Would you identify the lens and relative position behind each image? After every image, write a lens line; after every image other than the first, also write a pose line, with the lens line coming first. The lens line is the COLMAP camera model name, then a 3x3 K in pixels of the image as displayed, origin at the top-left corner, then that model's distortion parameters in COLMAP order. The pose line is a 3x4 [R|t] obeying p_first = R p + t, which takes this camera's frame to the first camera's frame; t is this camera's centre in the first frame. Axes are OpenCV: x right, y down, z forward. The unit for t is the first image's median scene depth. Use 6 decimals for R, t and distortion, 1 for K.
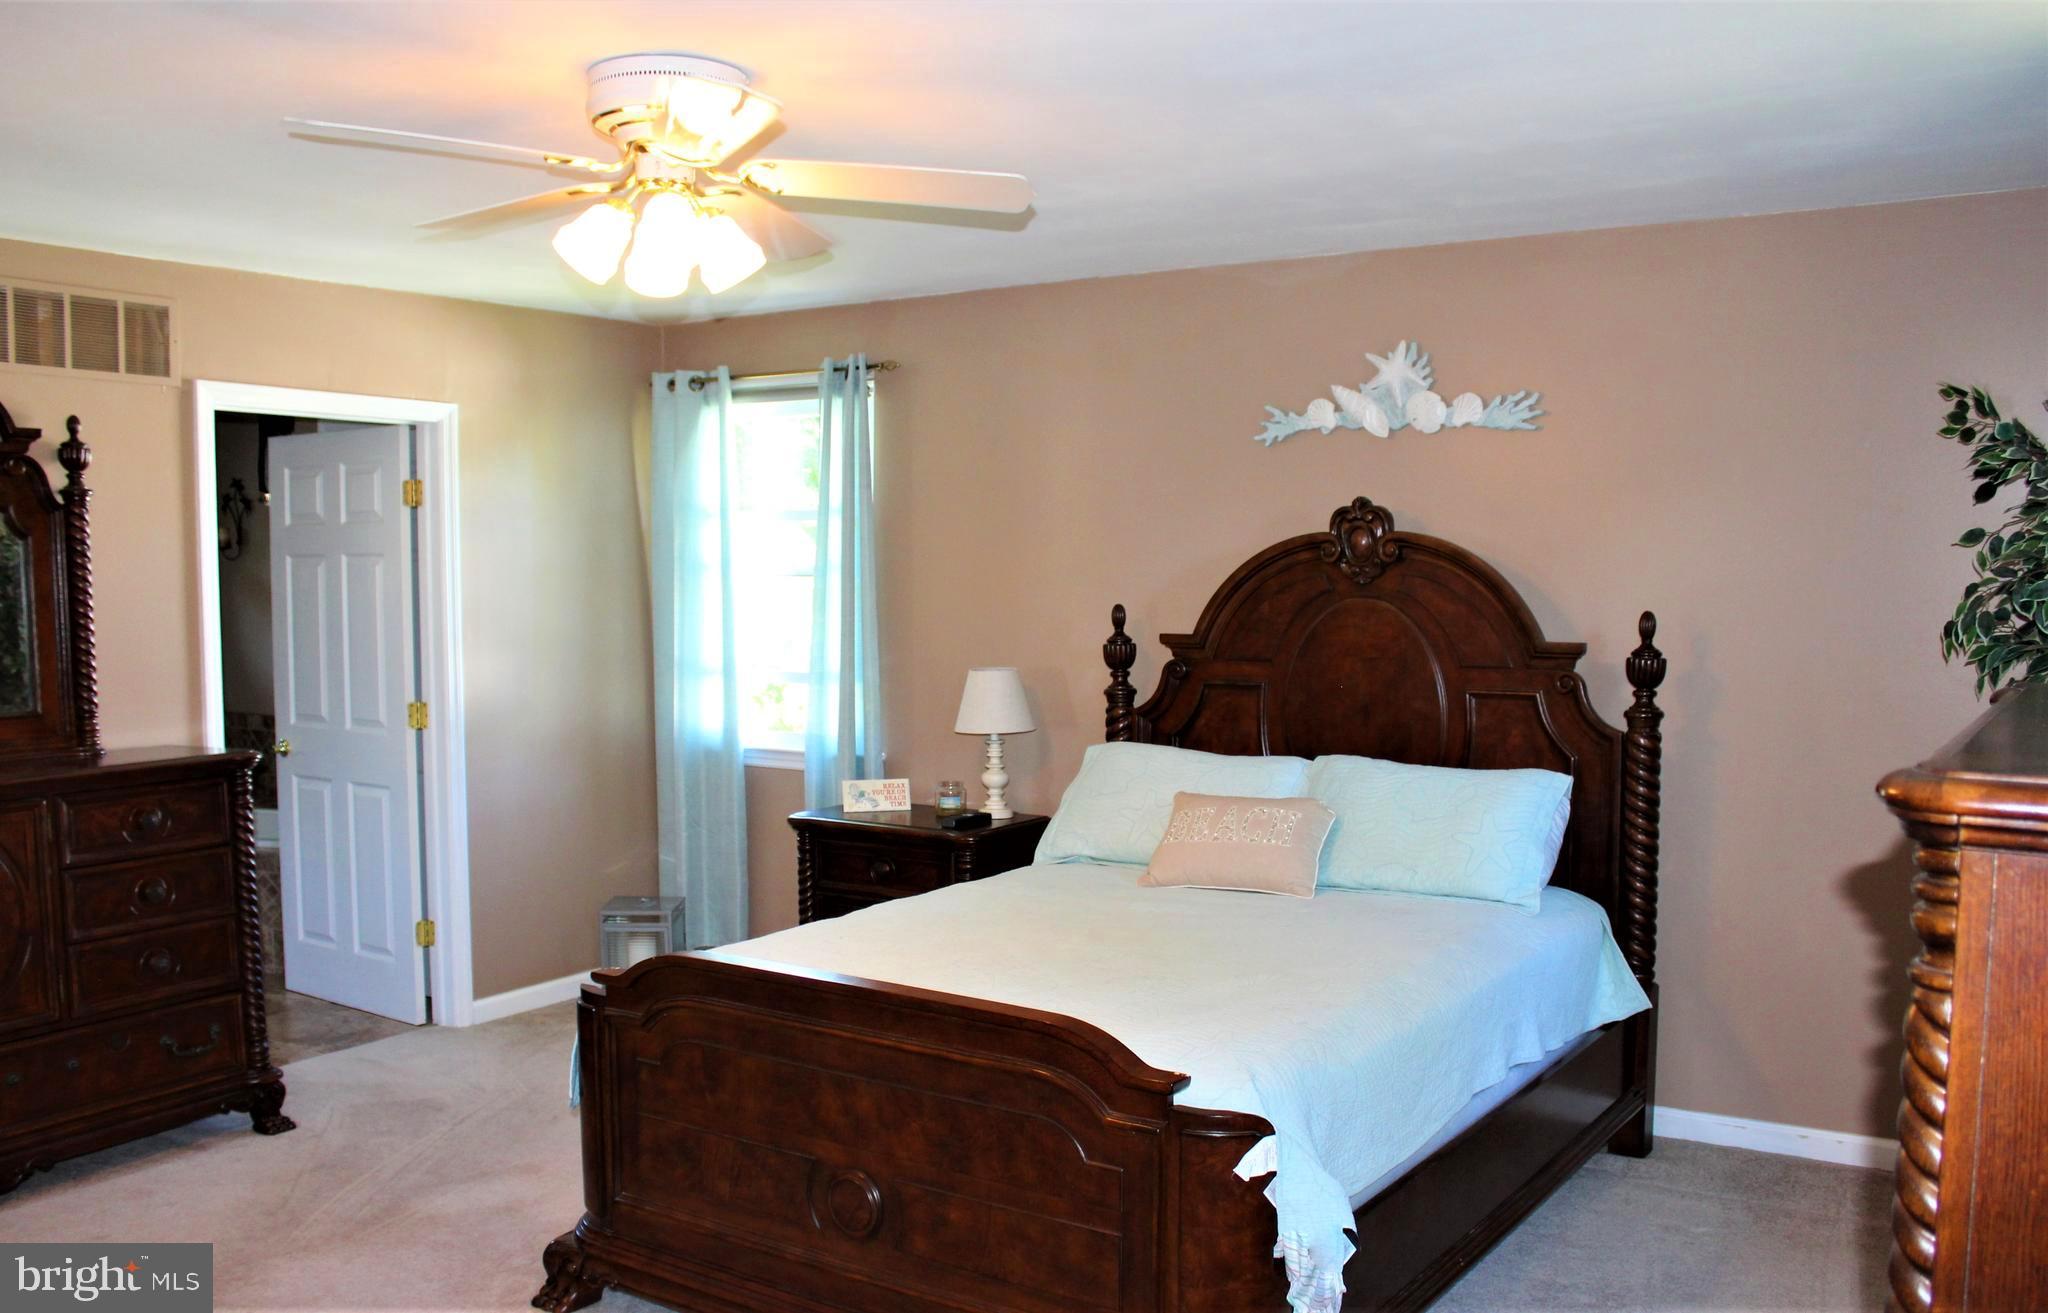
lens RADIAL K [[1717.4, 0, 1018.9], [0, 1717.4, 691.0], [0, 0, 1]] dist [-0.185657, 0.188858]
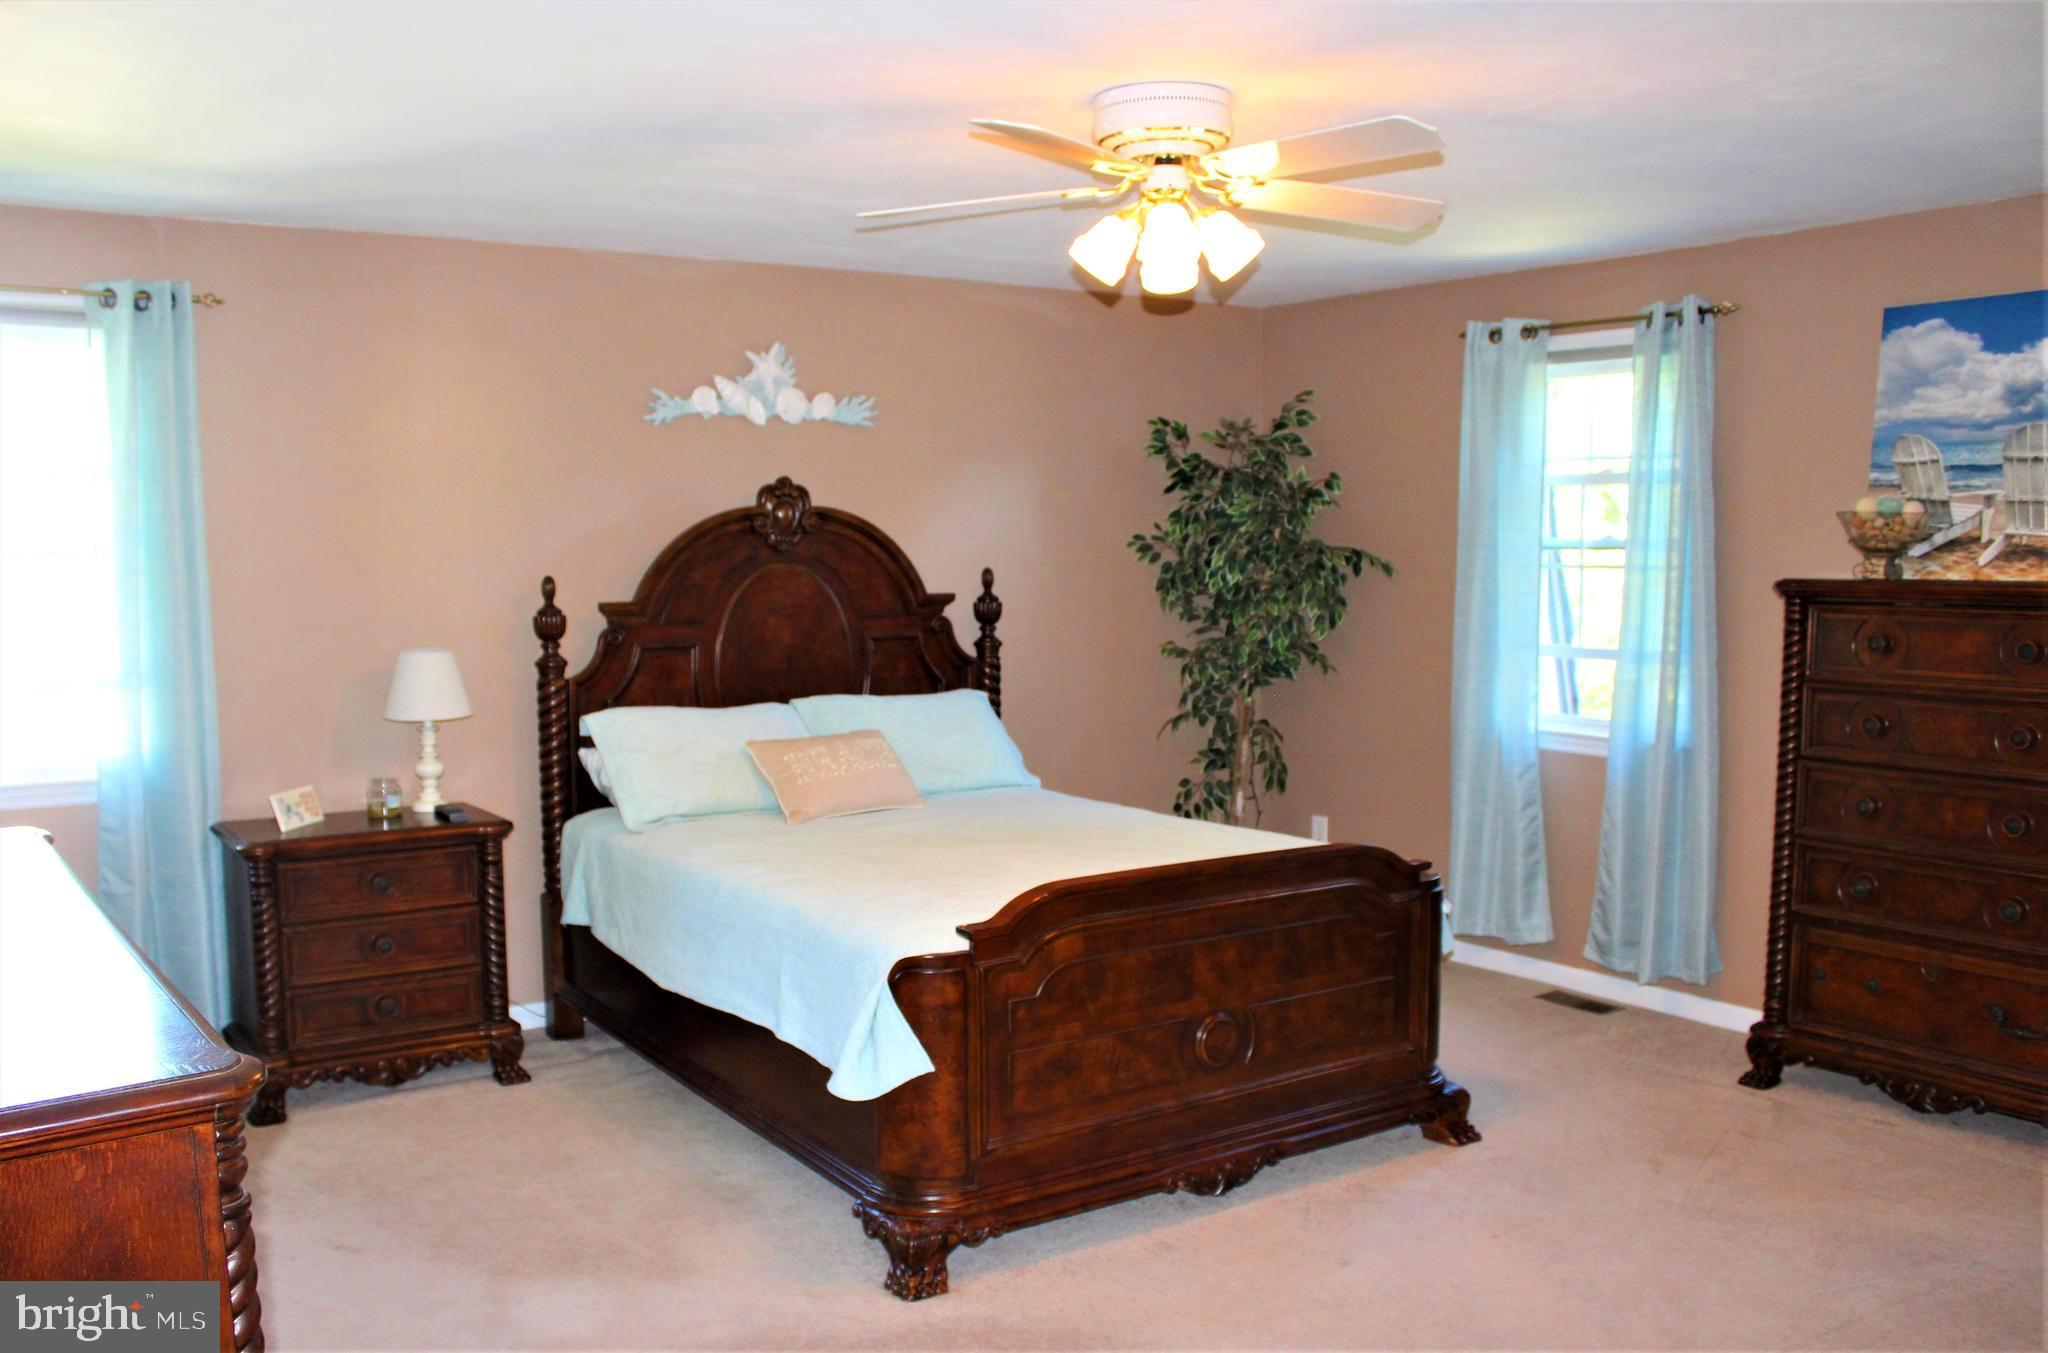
lens RADIAL K [[1702.0, 0, 1022.8], [0, 1702.0, 720.0], [0, 0, 1]] dist [-0.233571, 0.231904]
pose [[0.392070, -0.091992, 0.915324, -0.793767], [0.069535, 0.995105, 0.070226, -0.017721], [-0.917304, 0.036113, 0.396547, 0.395599]]
